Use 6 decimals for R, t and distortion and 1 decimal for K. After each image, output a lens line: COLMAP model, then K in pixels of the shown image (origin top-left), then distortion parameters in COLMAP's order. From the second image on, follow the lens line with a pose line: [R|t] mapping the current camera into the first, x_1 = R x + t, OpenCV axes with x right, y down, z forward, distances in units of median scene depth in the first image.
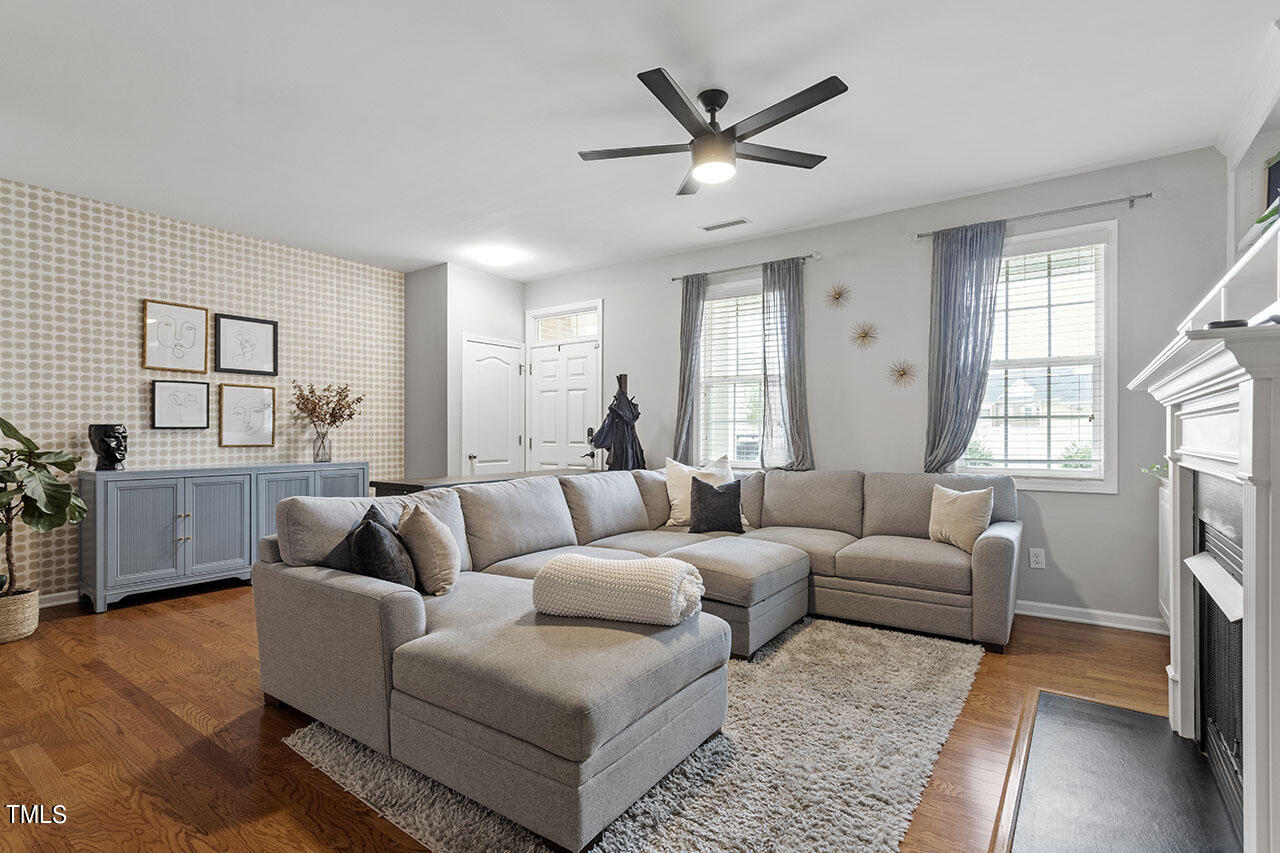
lens RADIAL K [[621.1, 0, 632.6], [0, 621.1, 433.4], [0, 0, 1]] dist [0.002219, 0.003094]
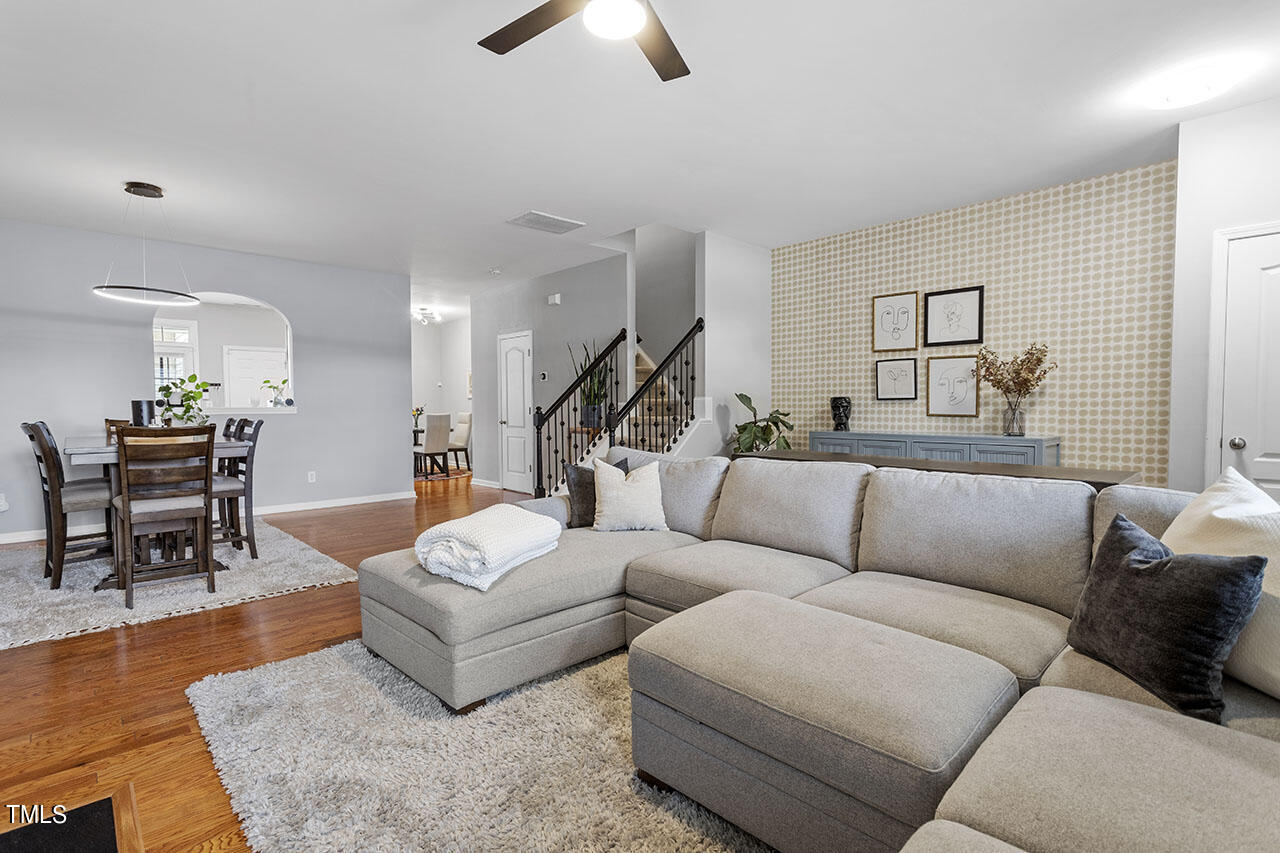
lens RADIAL K [[621.1, 0, 635.3], [0, 621.1, 428.3], [0, 0, 1]] dist [0.002219, 0.003094]
pose [[-0.187926, 0.042523, -0.981262, 0.509648], [0.006406, 0.999094, 0.042069, -0.005802], [0.982162, 0.001620, -0.188029, 0.712476]]
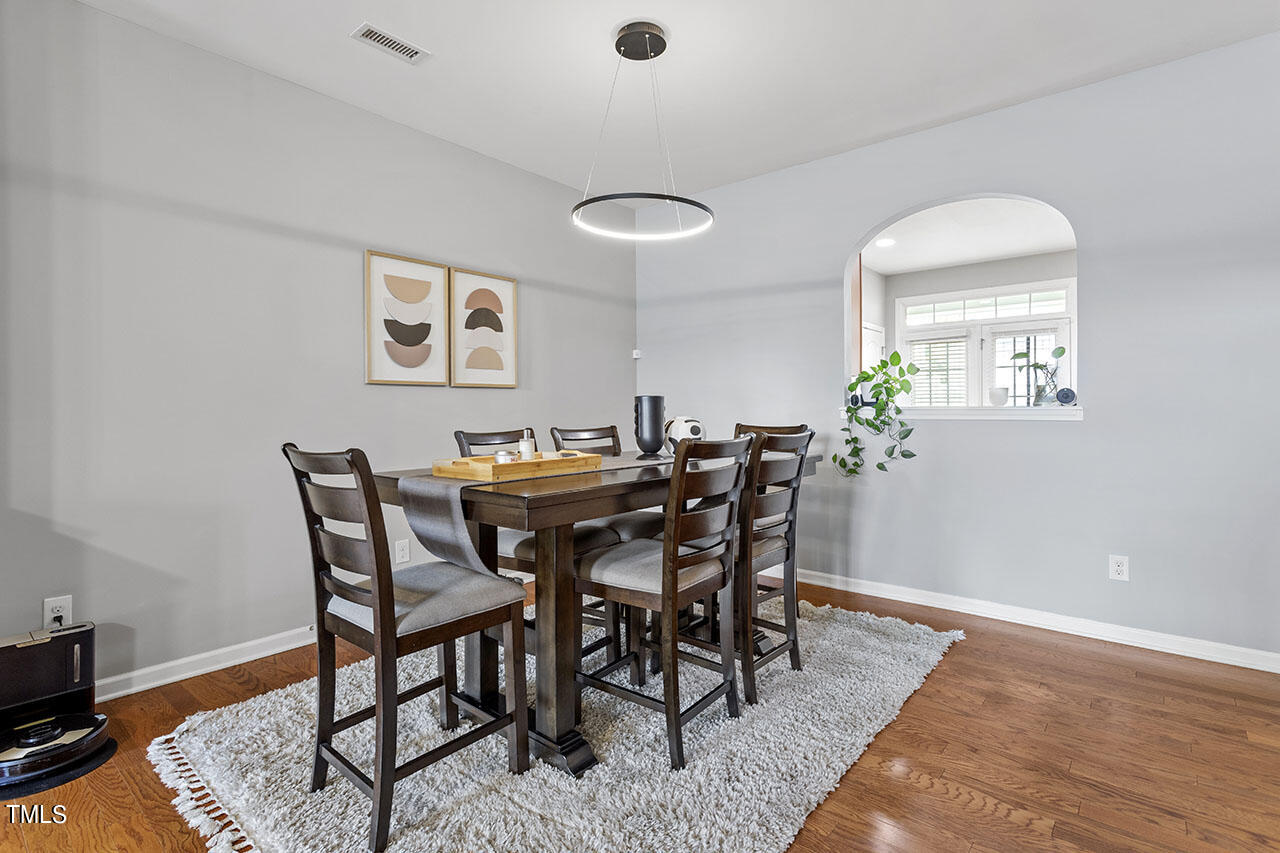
lens RADIAL K [[621.1, 0, 626.9], [0, 621.1, 408.1], [0, 0, 1]] dist [0.002219, 0.003094]
pose [[-0.996656, 0.003326, 0.081641, -0.329114], [0.003666, 0.999985, 0.004018, -0.002504], [-0.081626, 0.004304, -0.996654, 0.369126]]
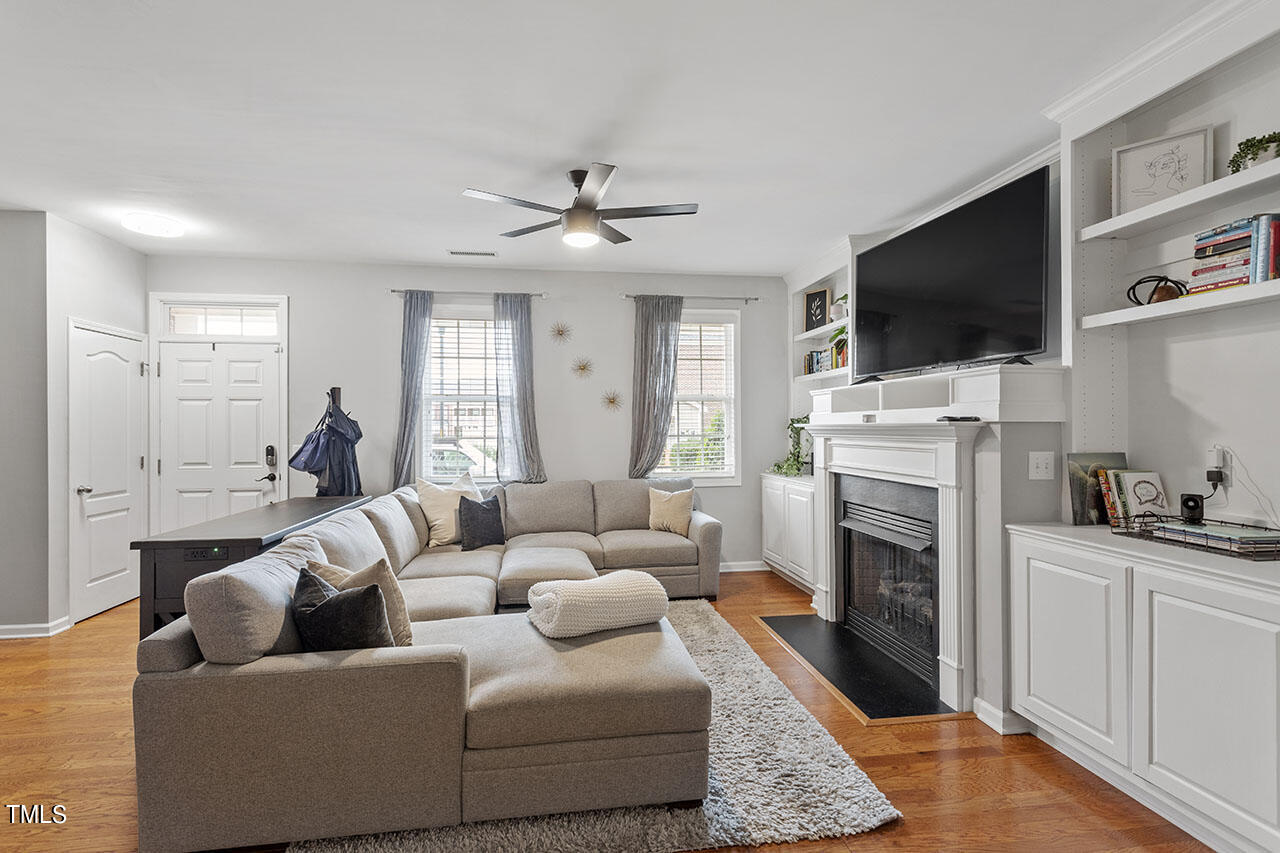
lens RADIAL K [[621.1, 0, 639.4], [0, 621.1, 428.2], [0, 0, 1]] dist [0.002219, 0.003094]
pose [[0.711596, -0.005601, 0.702566, -0.384838], [0.005877, 0.999981, 0.002020, -0.039851], [-0.702564, 0.002692, 0.711616, 0.054366]]
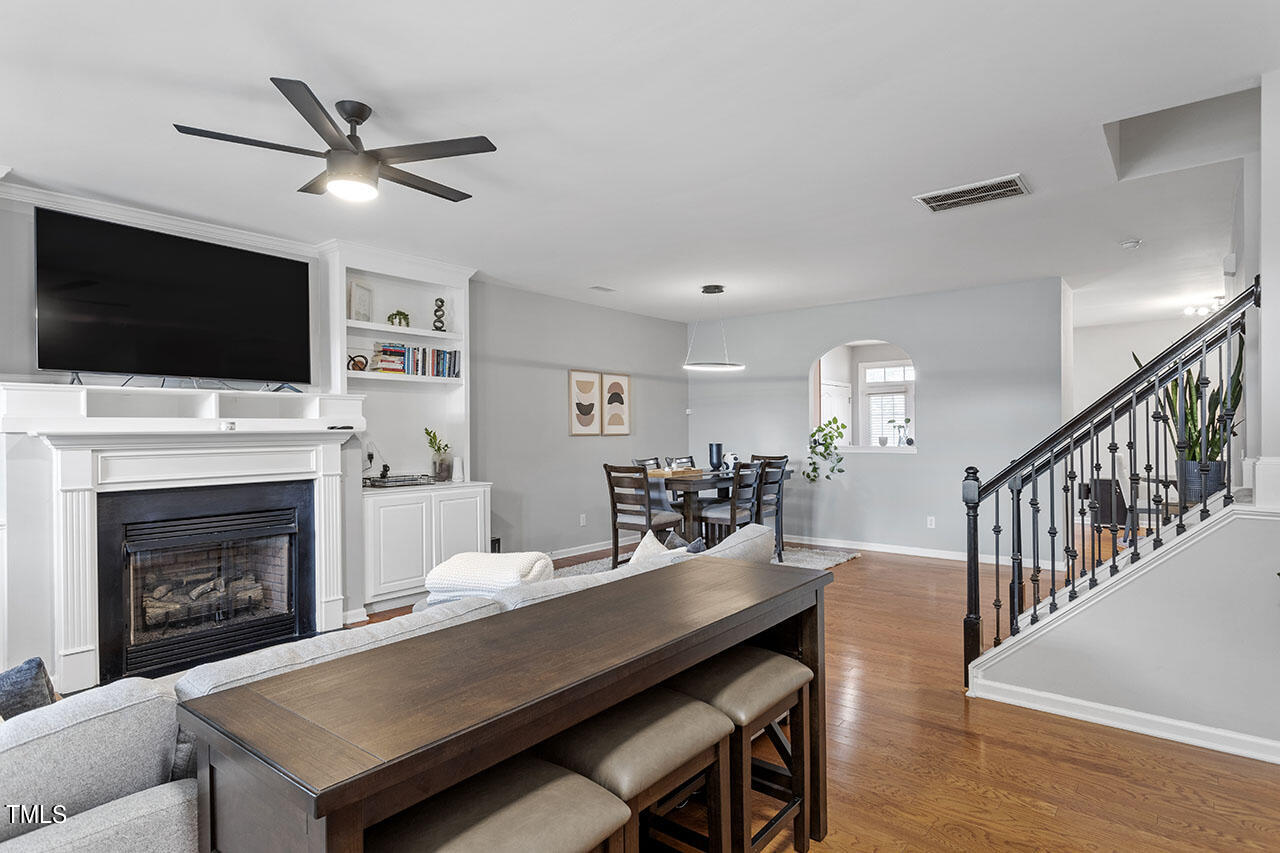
lens RADIAL K [[683.7, 0, 631.2], [0, 683.7, 430.7], [0, 0, 1]] dist [0.002483, -0.000079]
pose [[-0.998403, 0.004073, 0.056338, -0.206485], [0.004253, 0.999986, 0.003082, -0.043198], [-0.056325, 0.003317, -0.998407, 1.231849]]
